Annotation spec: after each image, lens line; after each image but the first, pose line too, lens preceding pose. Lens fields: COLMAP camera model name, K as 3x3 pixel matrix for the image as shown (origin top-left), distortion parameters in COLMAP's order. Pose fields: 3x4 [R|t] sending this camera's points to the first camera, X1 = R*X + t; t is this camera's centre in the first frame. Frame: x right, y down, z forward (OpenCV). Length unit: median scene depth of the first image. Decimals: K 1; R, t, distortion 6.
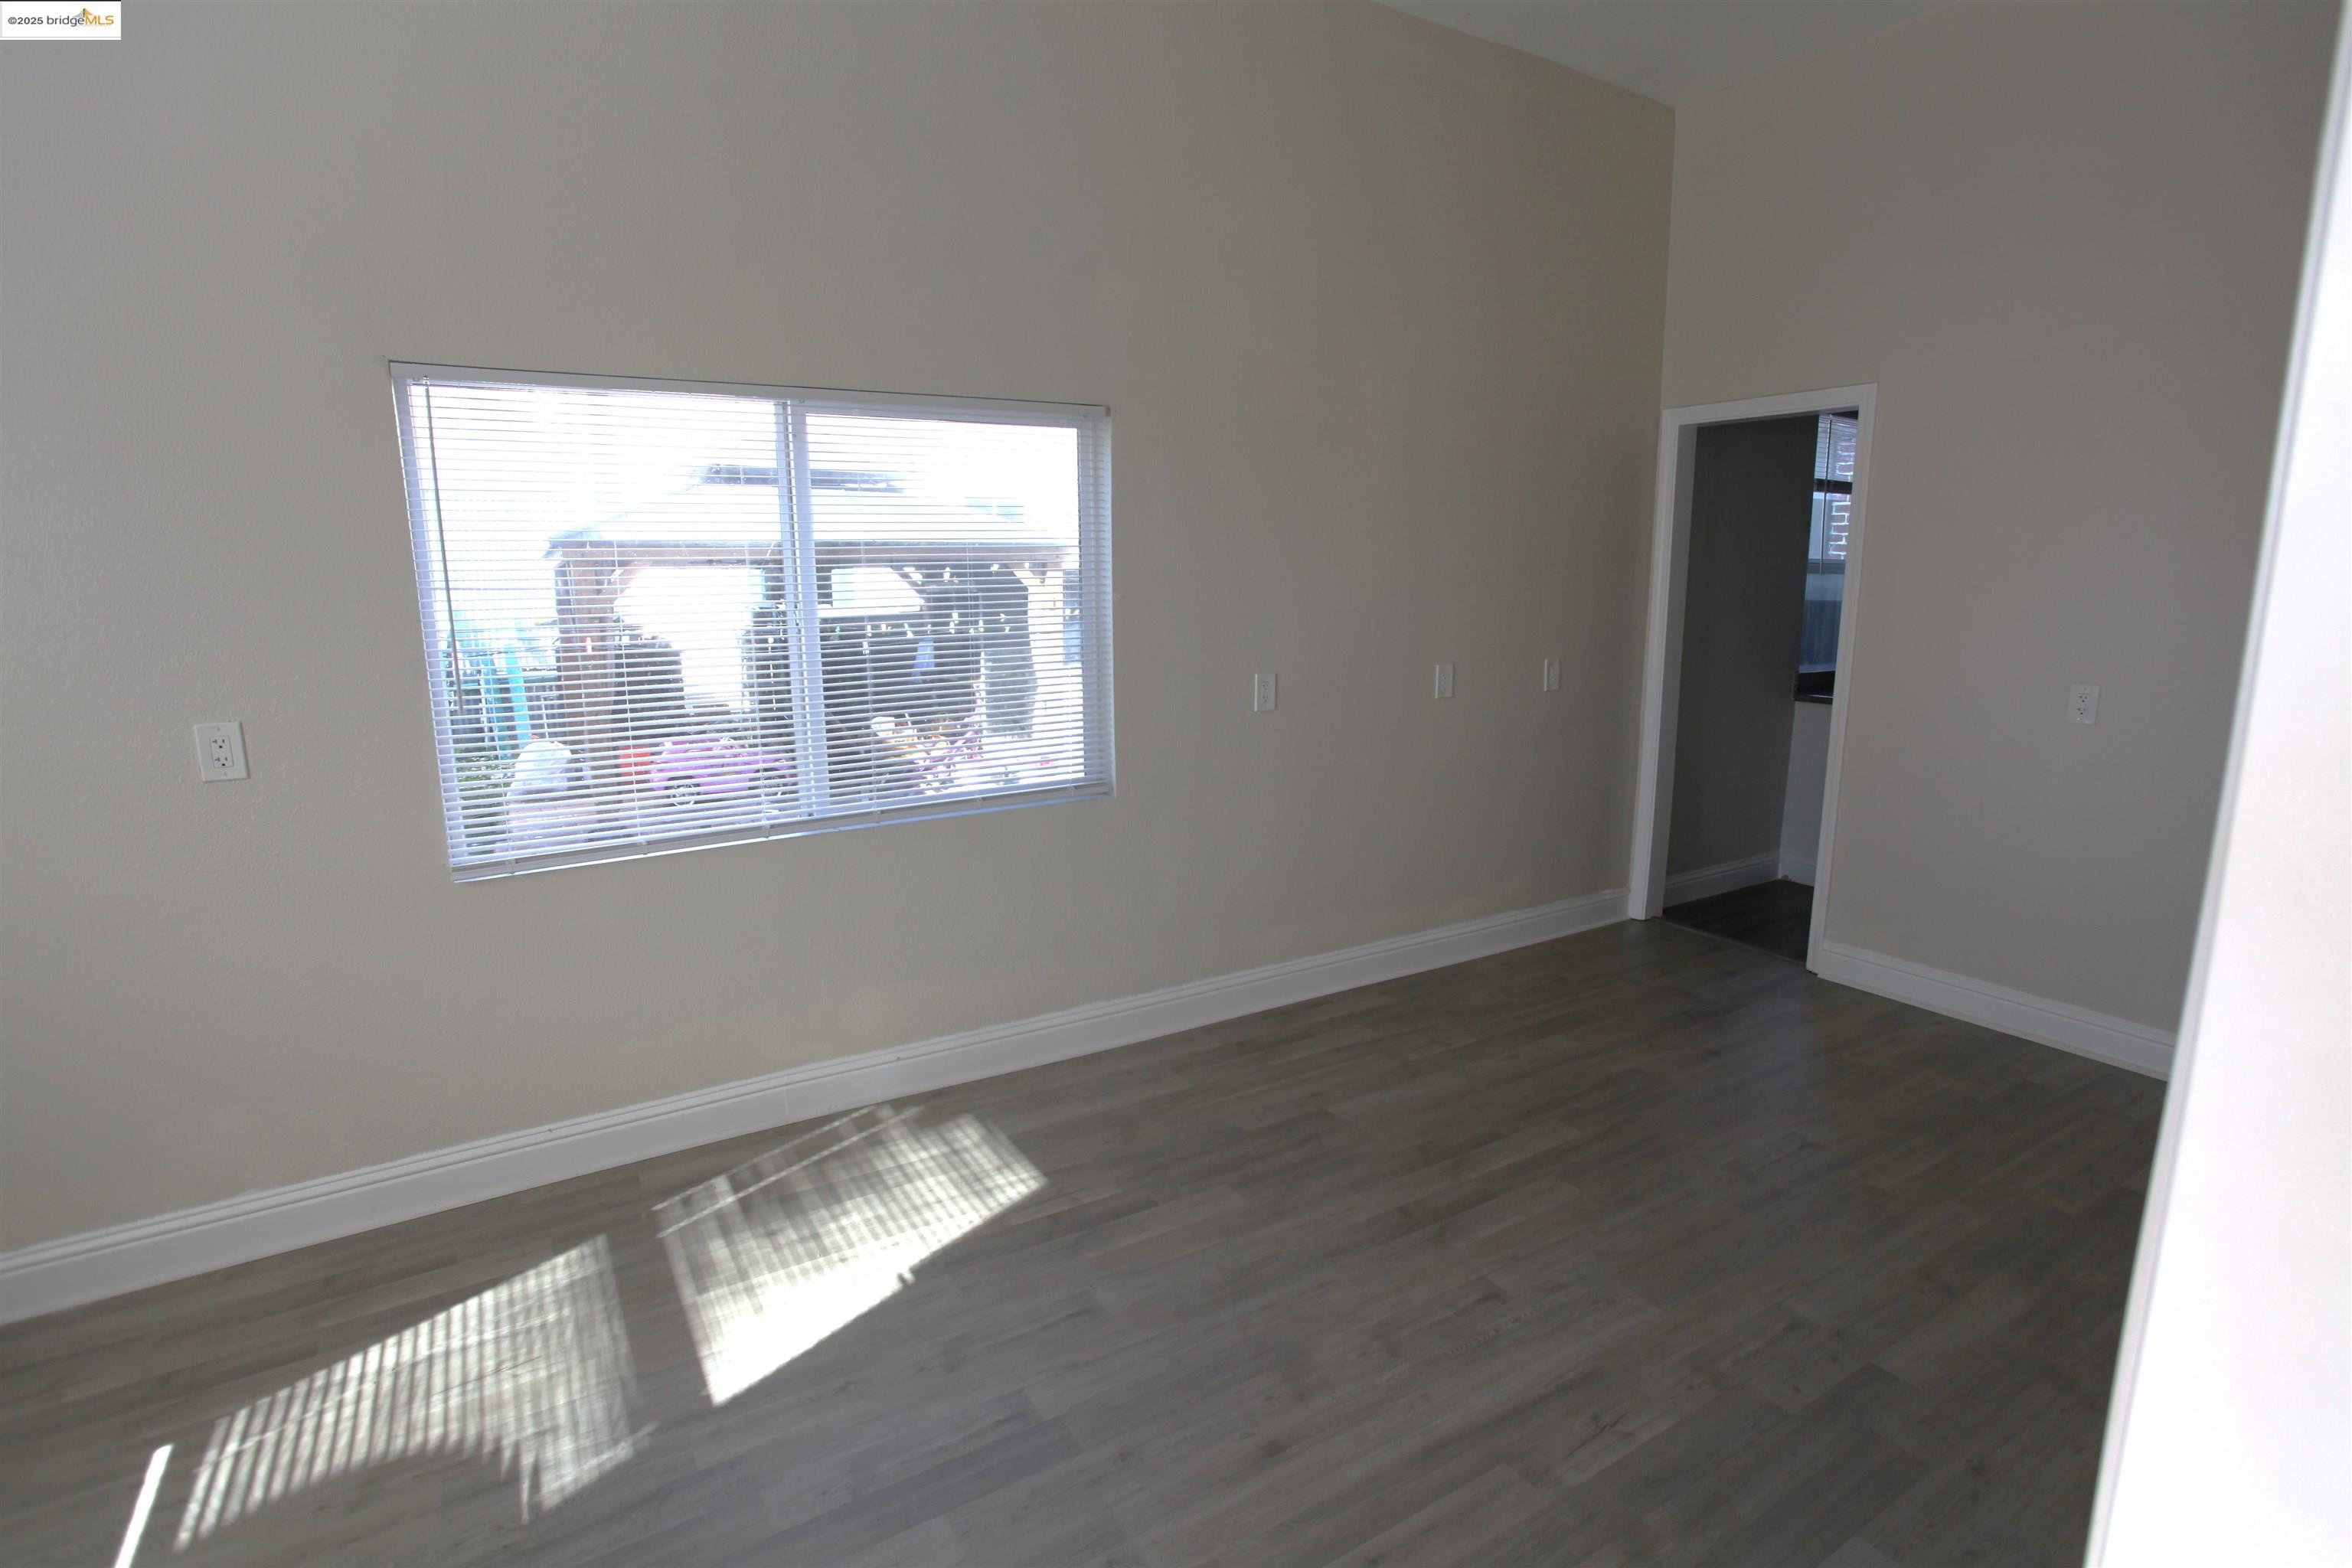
lens RADIAL K [[1142.7, 0, 1165.6], [0, 1142.7, 798.5], [0, 0, 1]] dist [-0.072097, 0.029839]
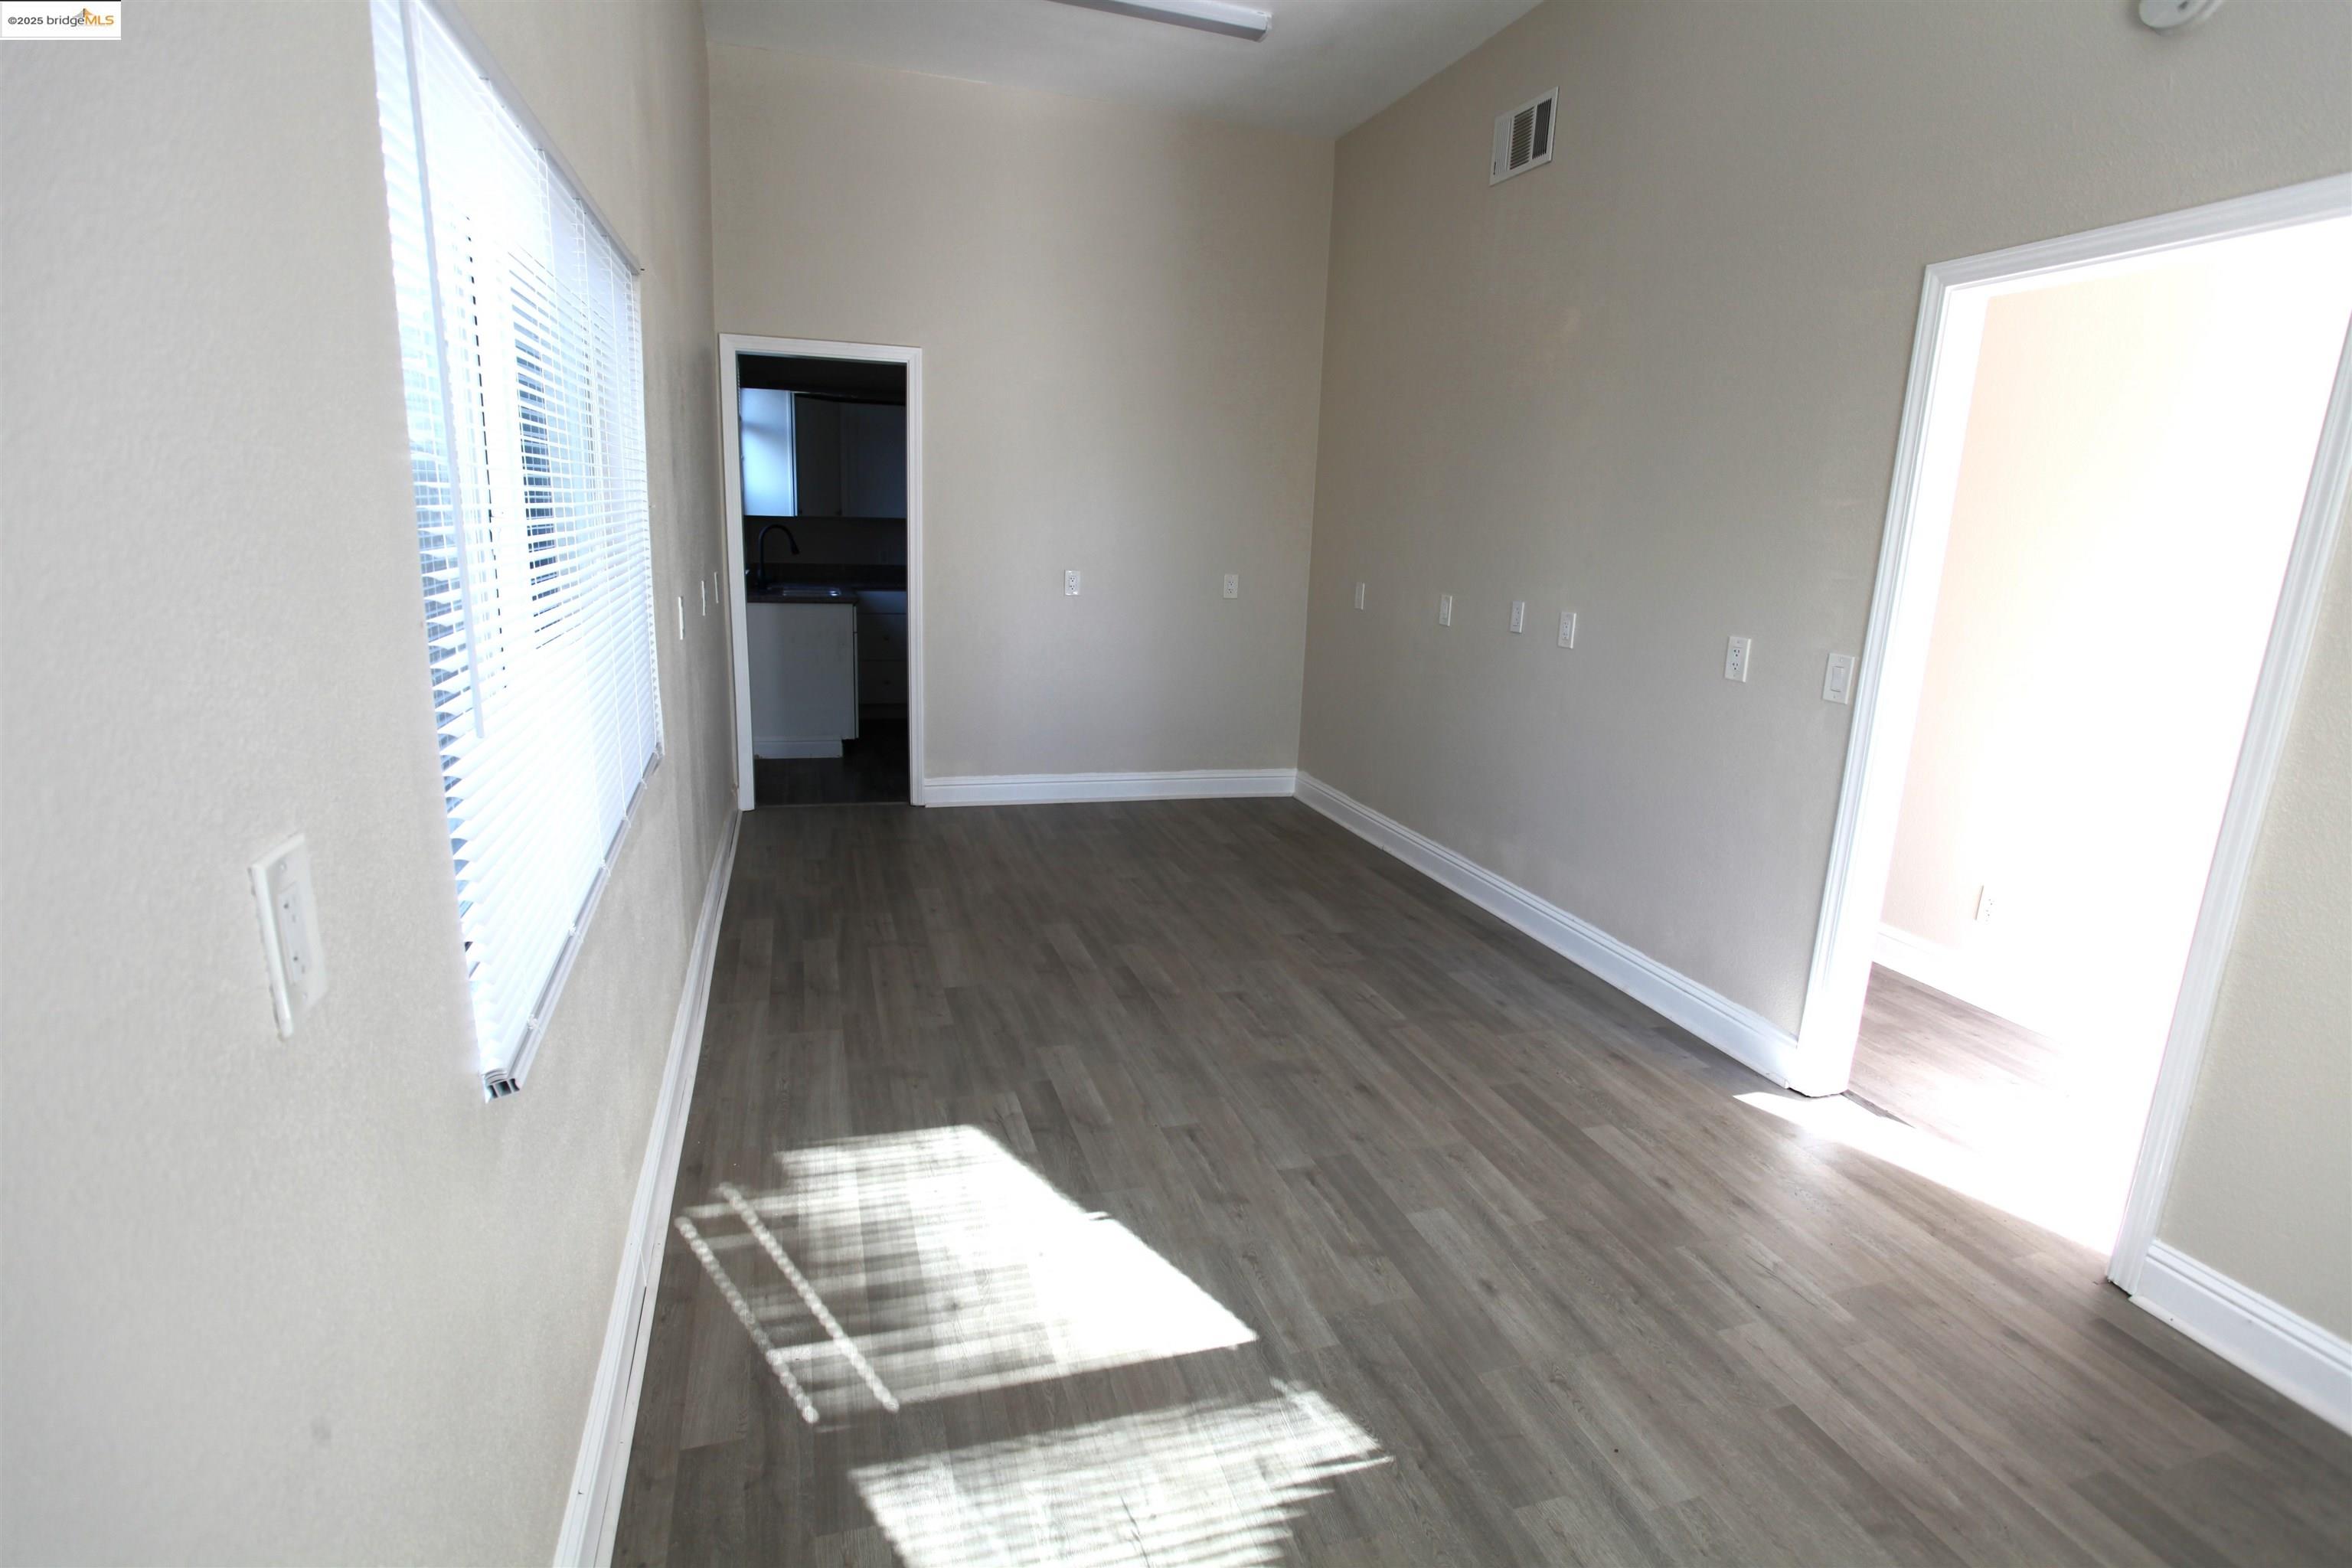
lens RADIAL K [[1142.7, 0, 1187.7], [0, 1142.7, 792.6], [0, 0, 1]] dist [-0.072097, 0.029839]
pose [[0.221871, -0.212749, 0.951583, -0.985654], [0.138246, 0.972912, 0.185284, -0.099580], [-0.965226, 0.090443, 0.245272, 0.589211]]
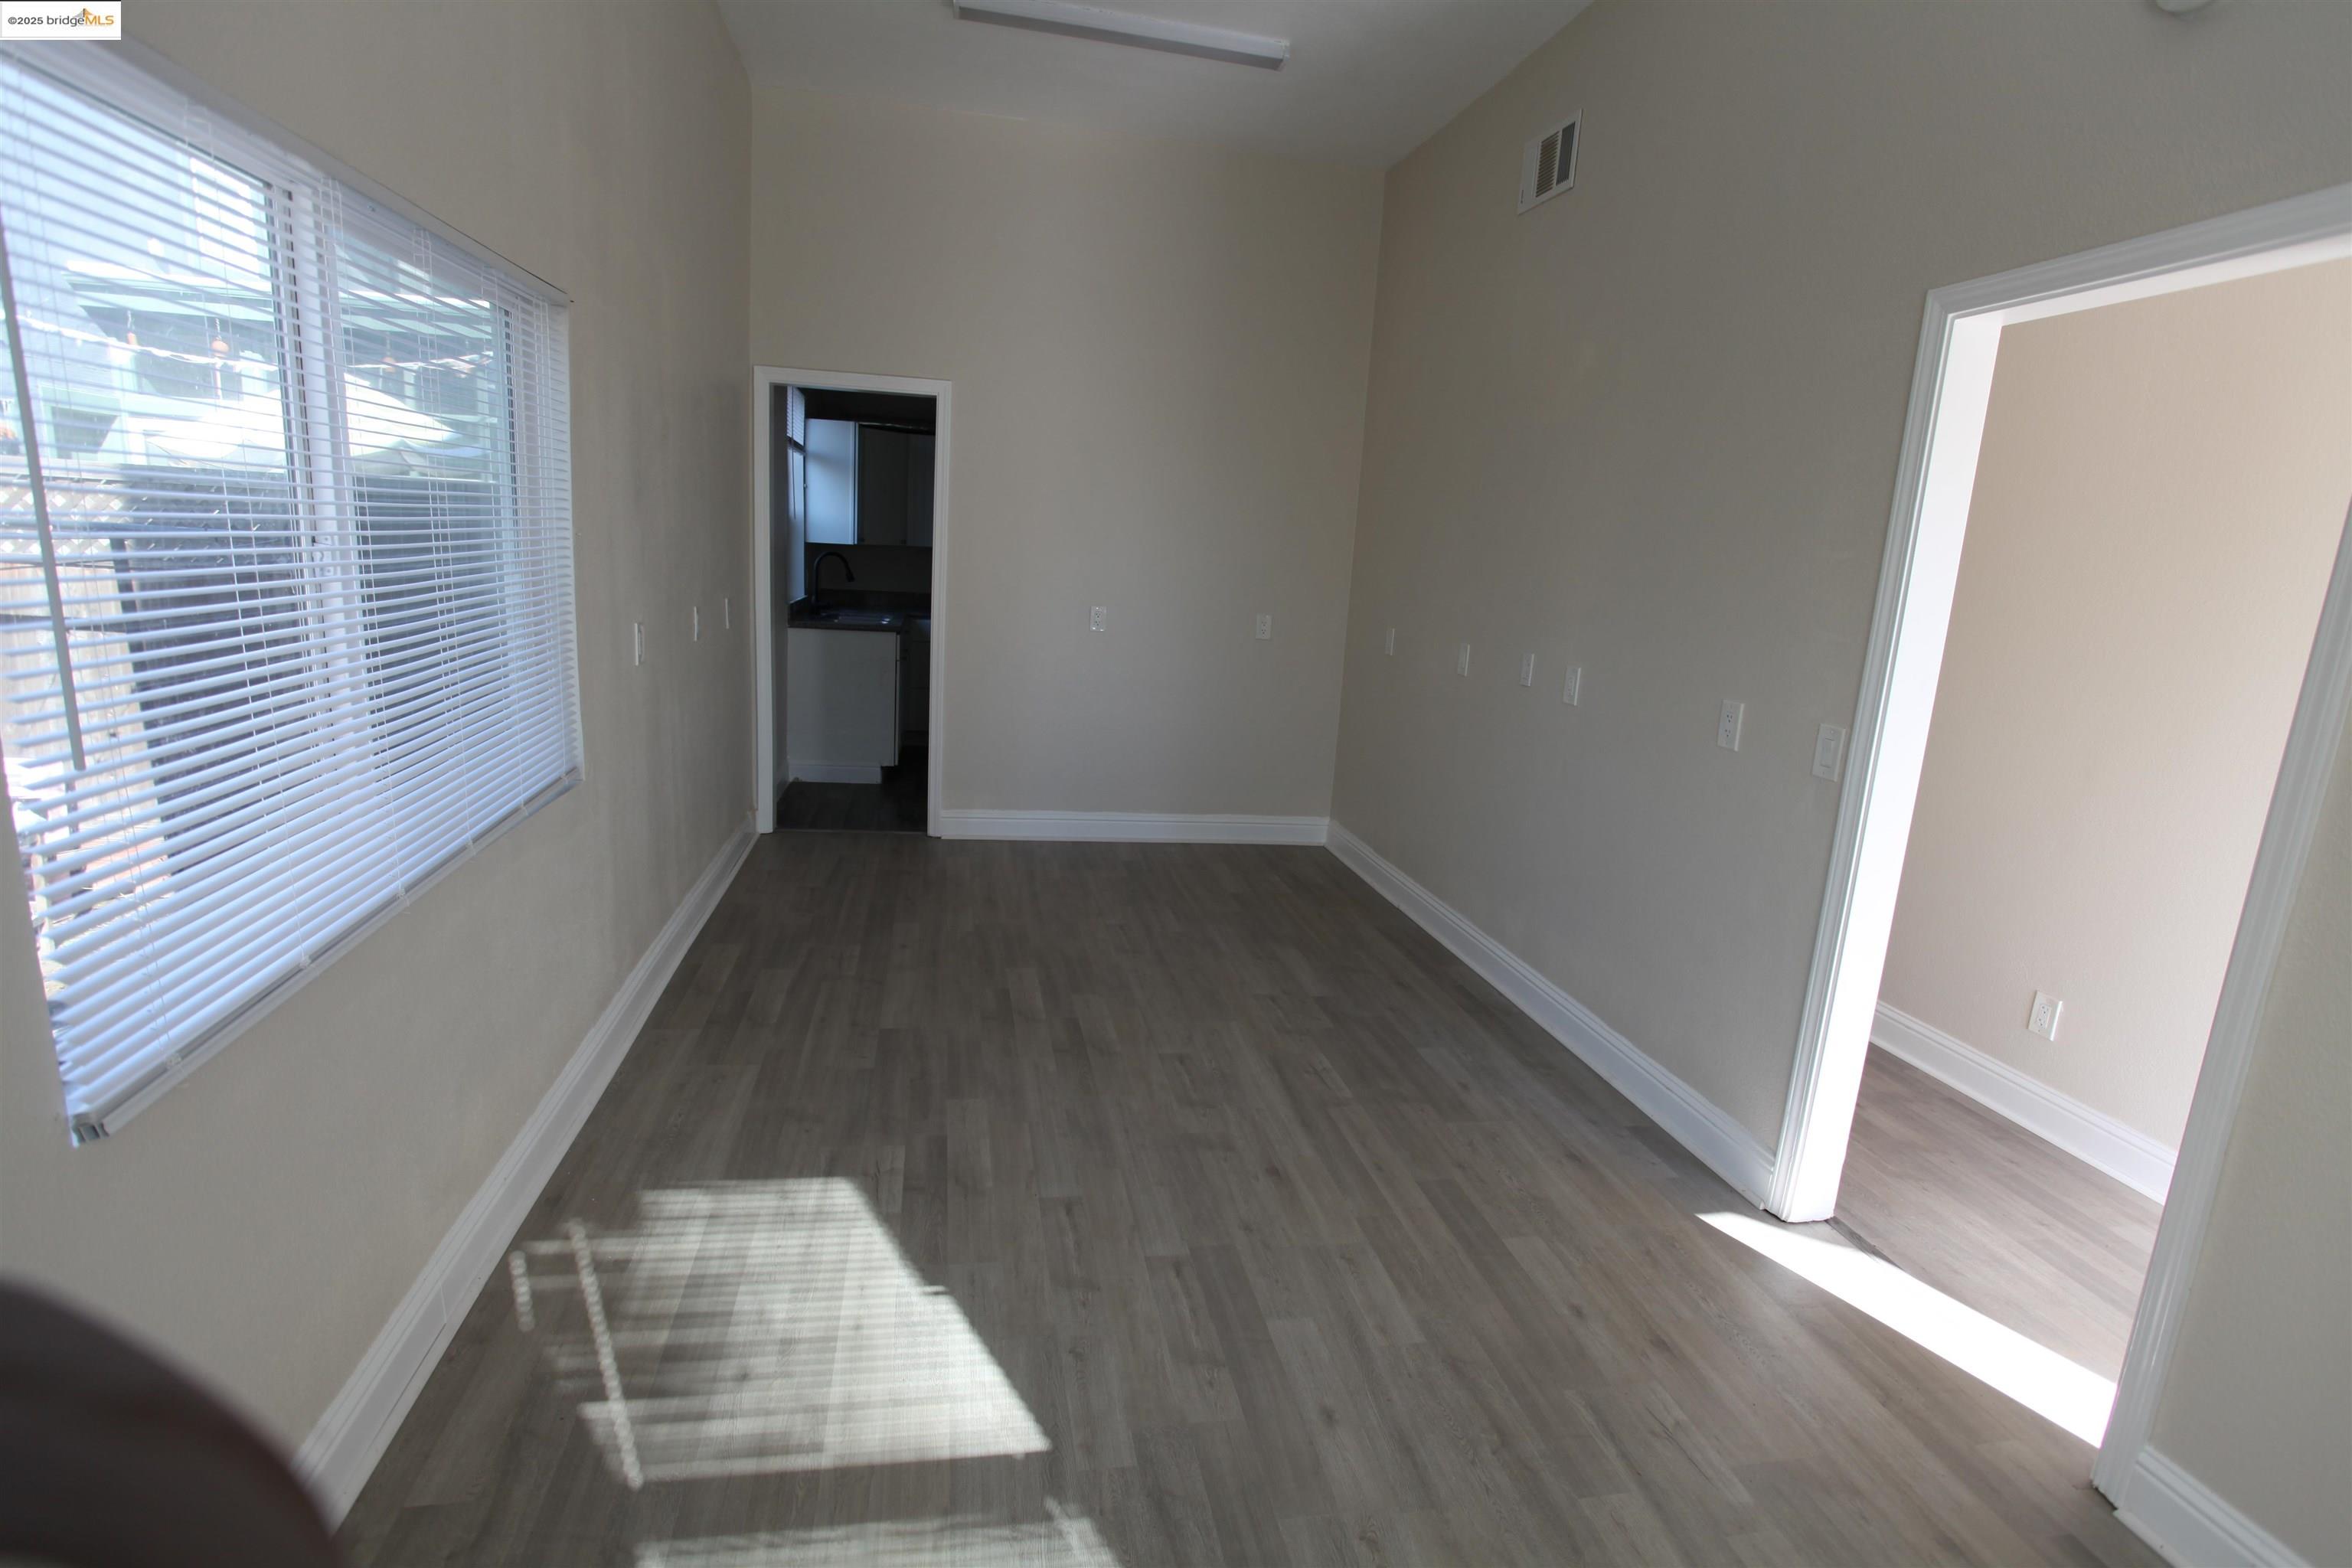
lens RADIAL K [[1142.7, 0, 1191.2], [0, 1142.7, 792.7], [0, 0, 1]] dist [-0.072097, 0.029839]
pose [[0.333368, -0.171631, 0.927043, -0.869936], [0.109349, 0.983693, 0.142797, -0.082223], [-0.936434, 0.053767, 0.346700, 0.413942]]
